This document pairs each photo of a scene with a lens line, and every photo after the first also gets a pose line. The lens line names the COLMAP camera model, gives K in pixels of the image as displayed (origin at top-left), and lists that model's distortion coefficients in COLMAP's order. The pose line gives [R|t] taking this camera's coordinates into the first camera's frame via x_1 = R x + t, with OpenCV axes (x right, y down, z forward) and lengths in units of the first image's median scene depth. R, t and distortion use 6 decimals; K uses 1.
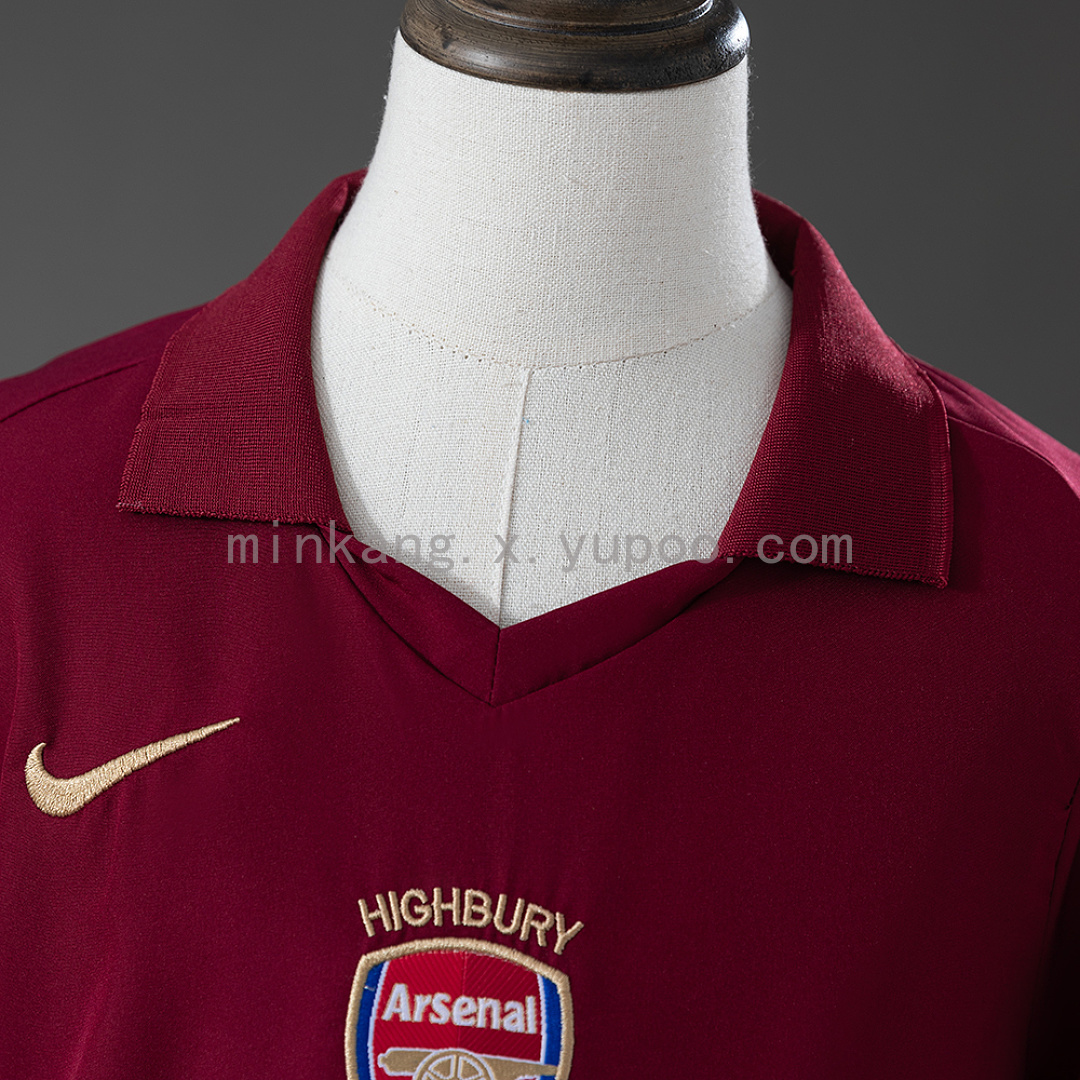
lens RADIAL K [[3086.2, 0, 536.0], [0, 3086.2, 539.5], [0, 0, 1]] dist [-0.003021, 0.000000]
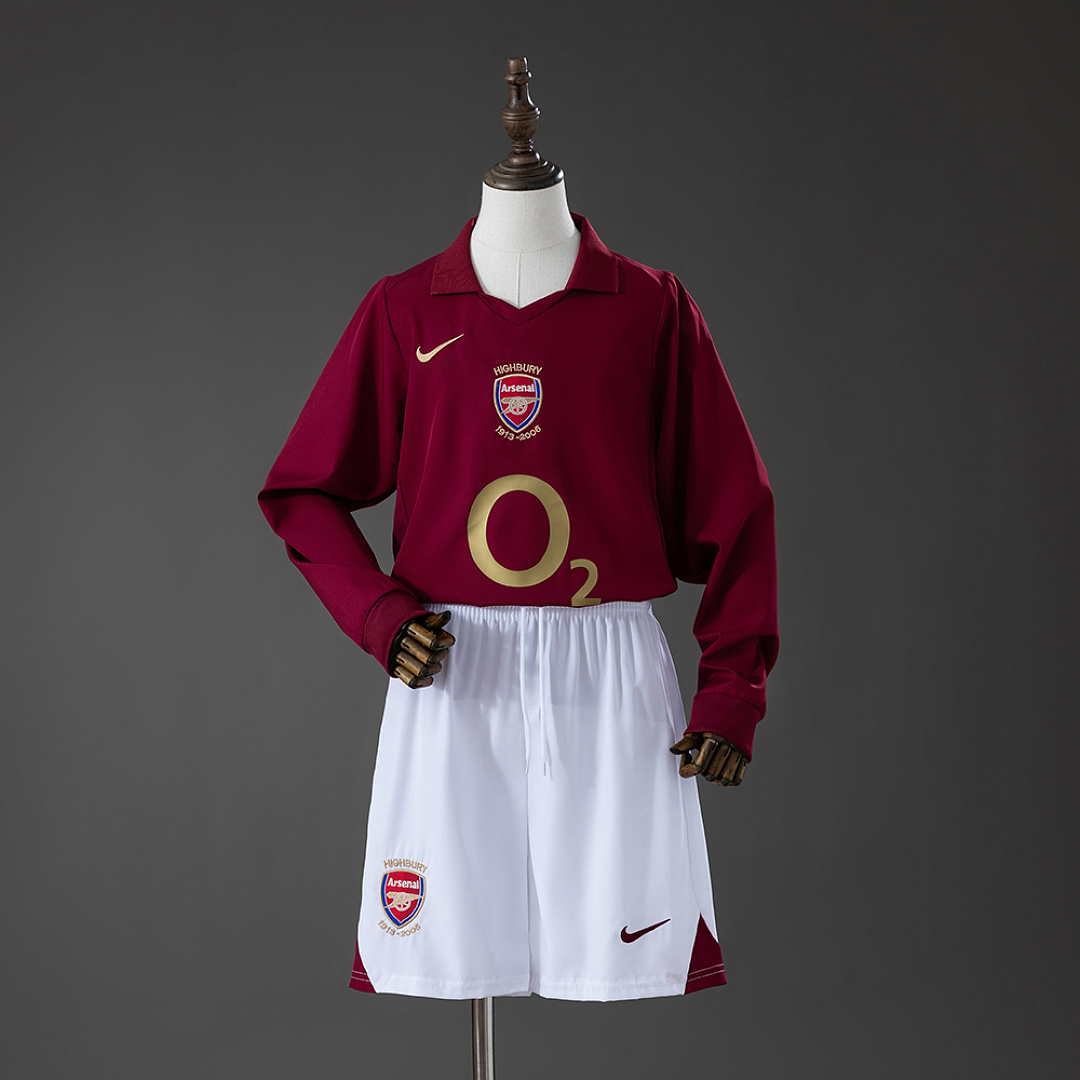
lens RADIAL K [[2933.6, 0, 540.0], [0, 2933.6, 540.1], [0, 0, 1]] dist [0.022674, 0.000000]
pose [[0.995553, -0.093940, -0.007038, 0.018419], [0.093674, 0.995101, -0.031596, 0.520937], [0.009972, 0.030796, 0.999476, -3.406885]]
